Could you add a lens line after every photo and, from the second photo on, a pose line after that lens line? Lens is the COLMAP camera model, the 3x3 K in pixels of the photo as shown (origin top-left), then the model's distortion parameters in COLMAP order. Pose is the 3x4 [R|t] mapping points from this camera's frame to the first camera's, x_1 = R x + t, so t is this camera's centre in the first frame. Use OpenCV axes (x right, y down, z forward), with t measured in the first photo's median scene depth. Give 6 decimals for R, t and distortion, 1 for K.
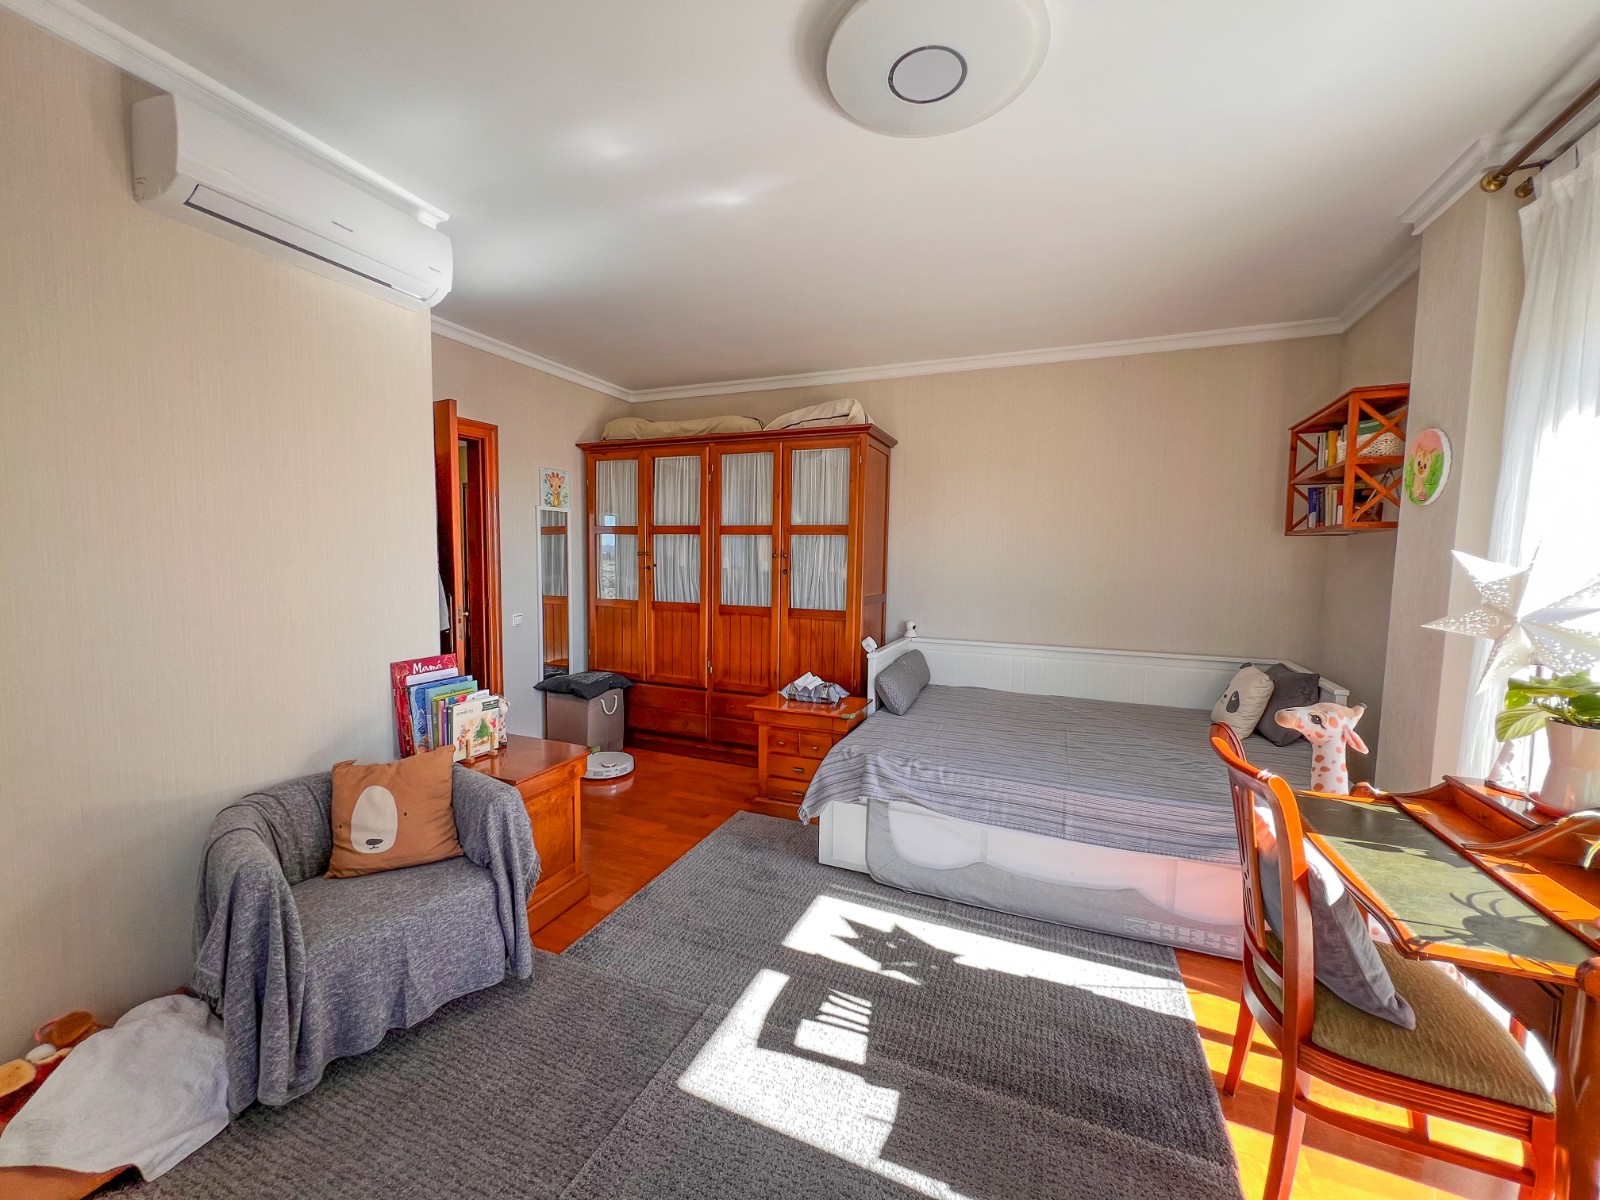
lens RADIAL K [[639.1, 0, 798.0], [0, 639.1, 605.2], [0, 0, 1]] dist [0.000393, -0.000522]
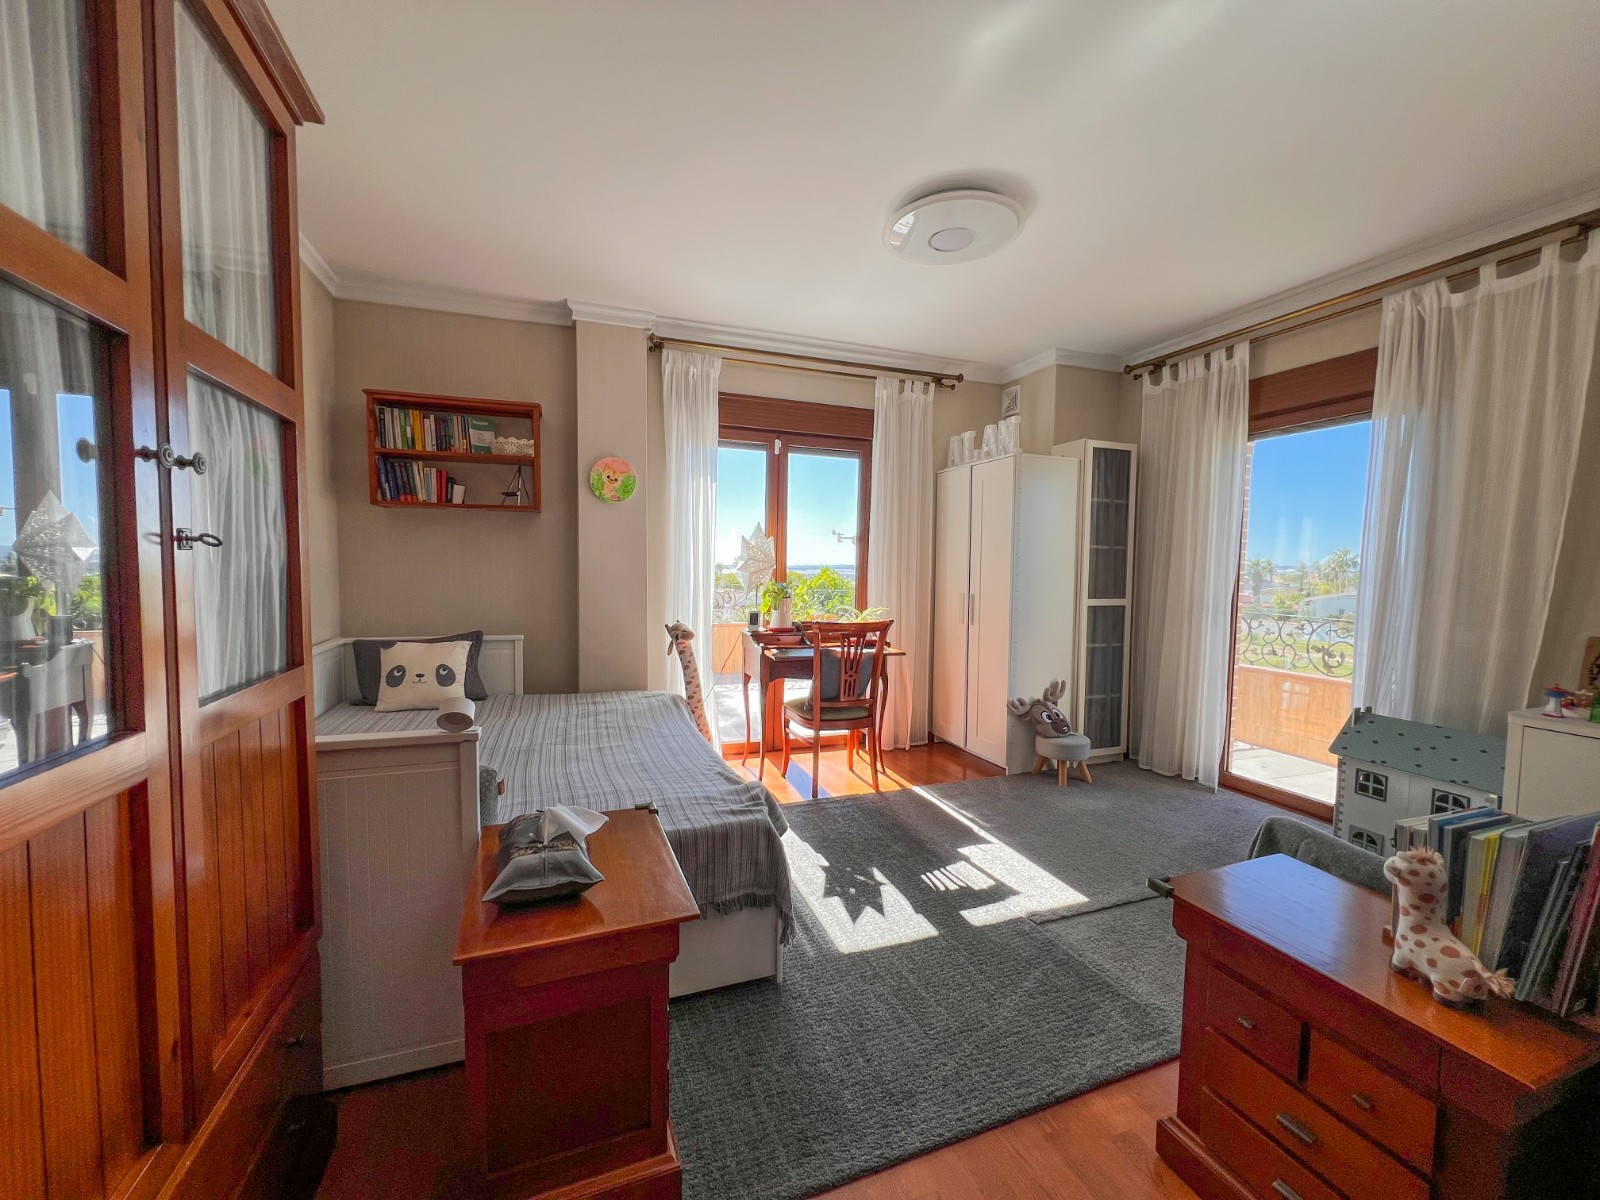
lens RADIAL K [[636.9, 0, 795.6], [0, 636.9, 603.8], [0, 0, 1]] dist [-0.000631, -0.000315]
pose [[-0.684803, -0.071727, 0.725189, -0.578209], [0.031224, 0.991342, 0.127536, -0.098816], [-0.728059, 0.109981, -0.676635, 1.878917]]
